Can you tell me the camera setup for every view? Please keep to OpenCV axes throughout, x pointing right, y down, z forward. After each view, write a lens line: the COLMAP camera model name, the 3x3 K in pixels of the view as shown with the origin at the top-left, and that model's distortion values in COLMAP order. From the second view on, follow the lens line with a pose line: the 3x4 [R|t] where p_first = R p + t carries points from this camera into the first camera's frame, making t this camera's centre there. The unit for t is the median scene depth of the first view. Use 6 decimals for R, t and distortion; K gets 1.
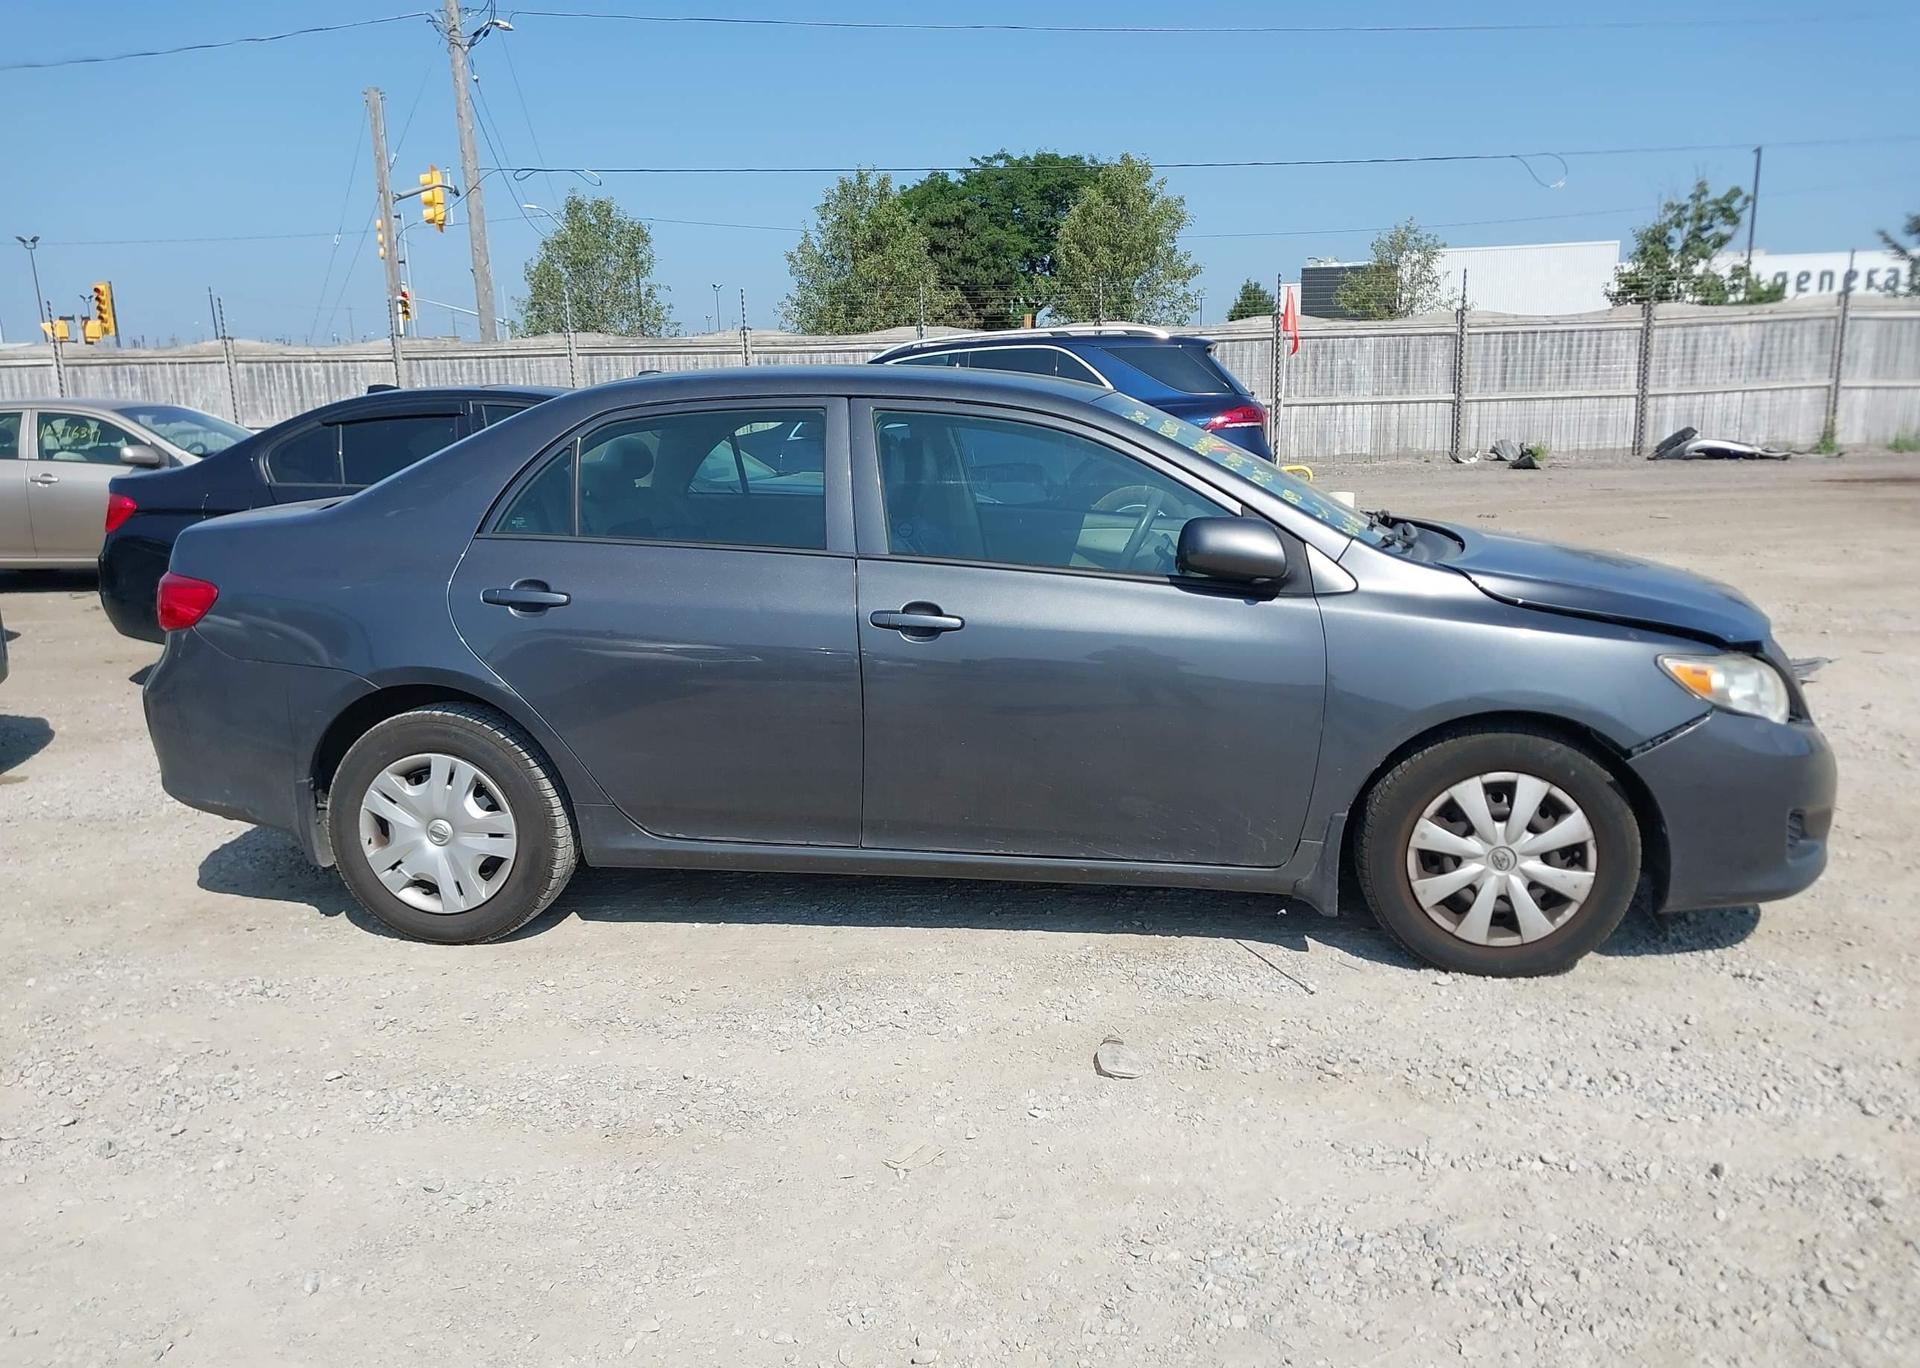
lens RADIAL K [[1477.3, 0, 956.5], [0, 1477.3, 679.1], [0, 0, 1]] dist [0.018614, -0.019608]
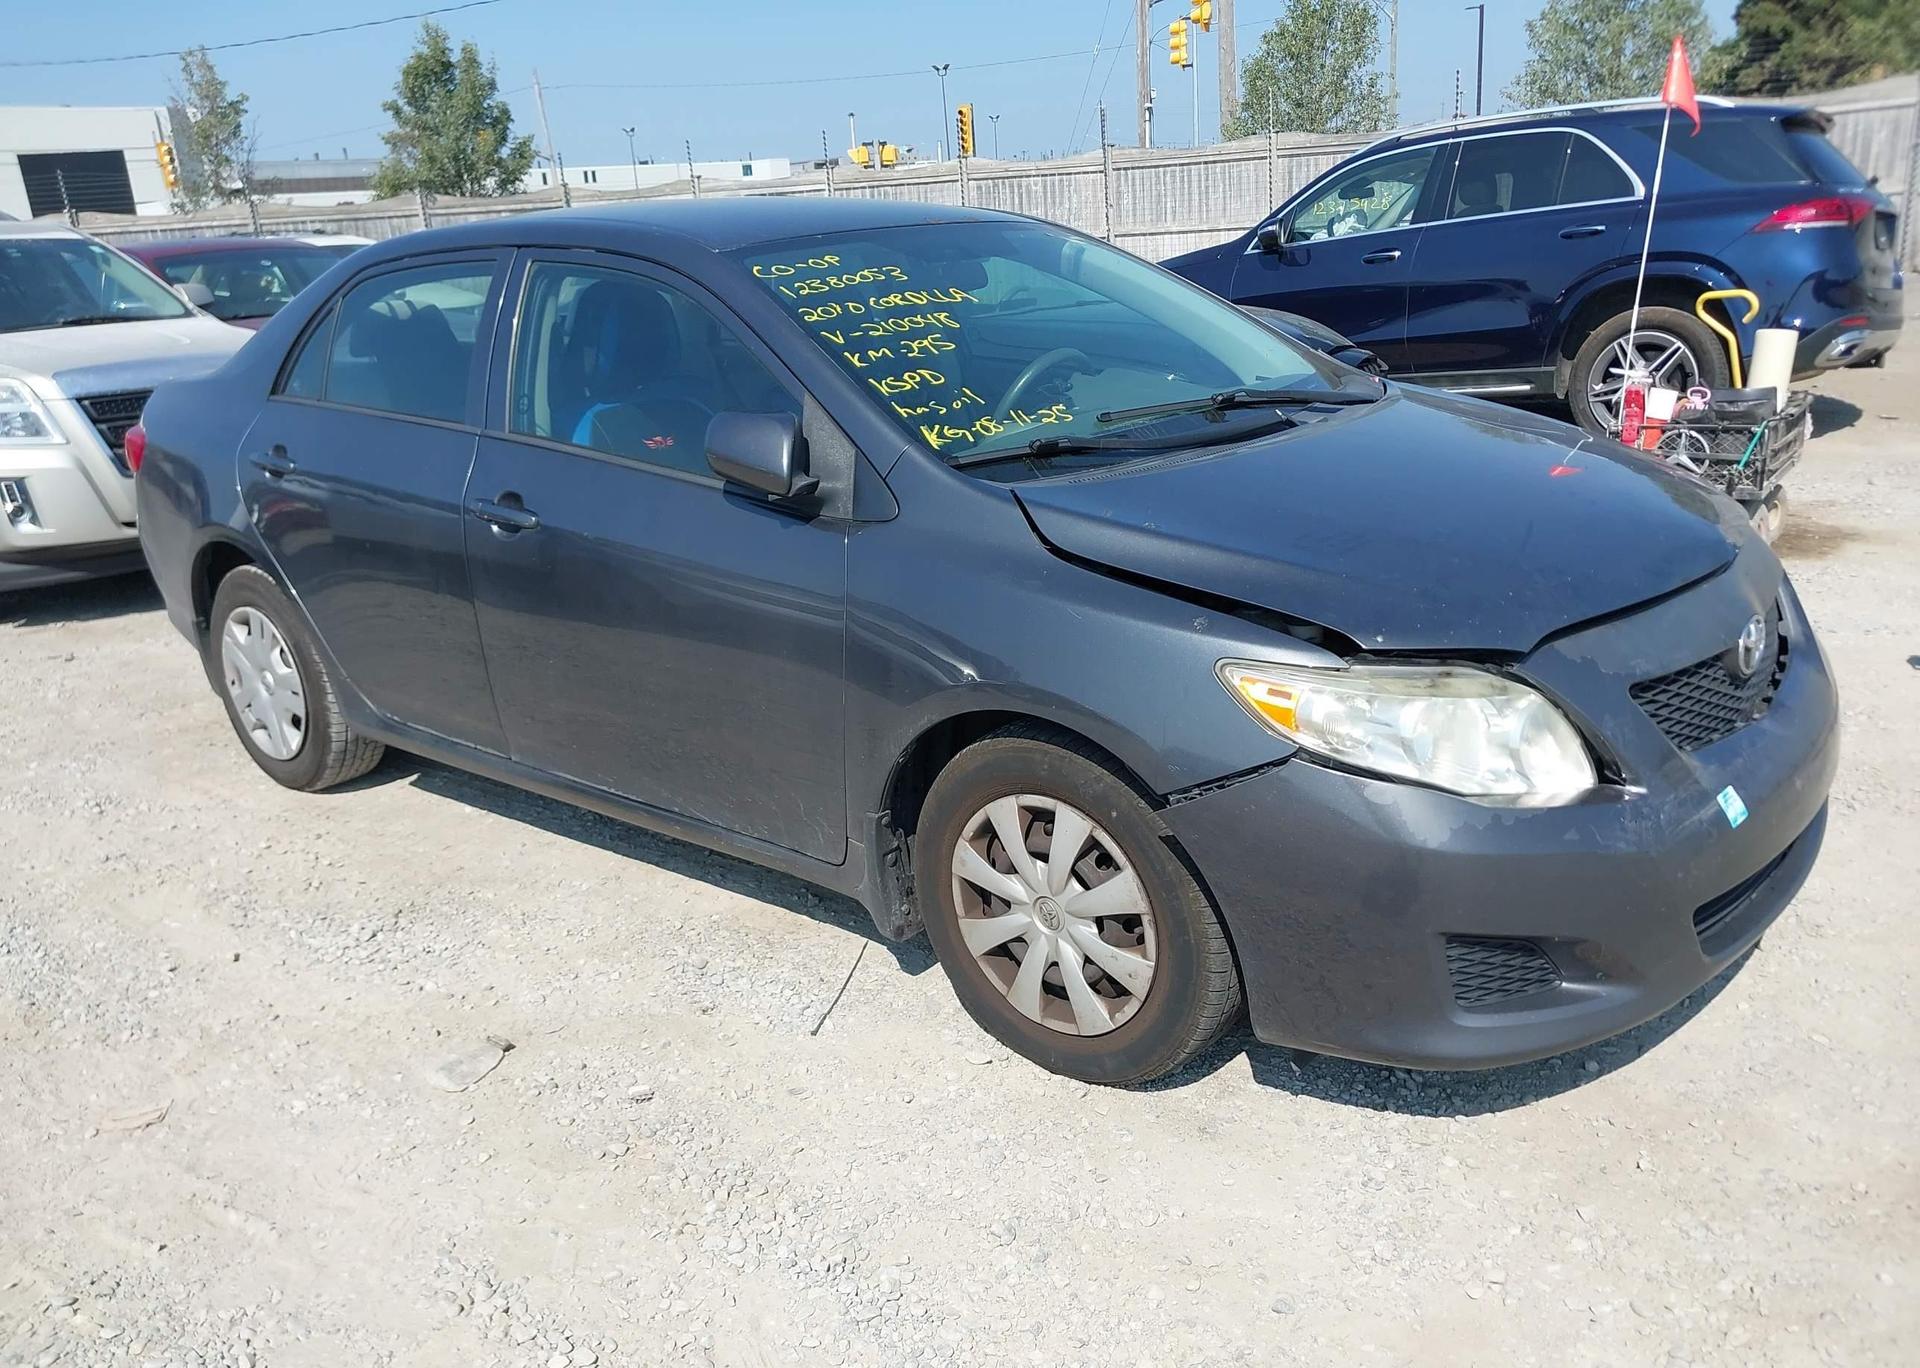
lens RADIAL K [[1477.3, 0, 961.8], [0, 1477.3, 684.1], [0, 0, 1]] dist [0.018614, -0.019608]
pose [[0.867720, 0.121390, -0.482003, 0.652342], [-0.057900, 0.987803, 0.144540, -0.084871], [0.493670, -0.097512, 0.864165, 0.380038]]
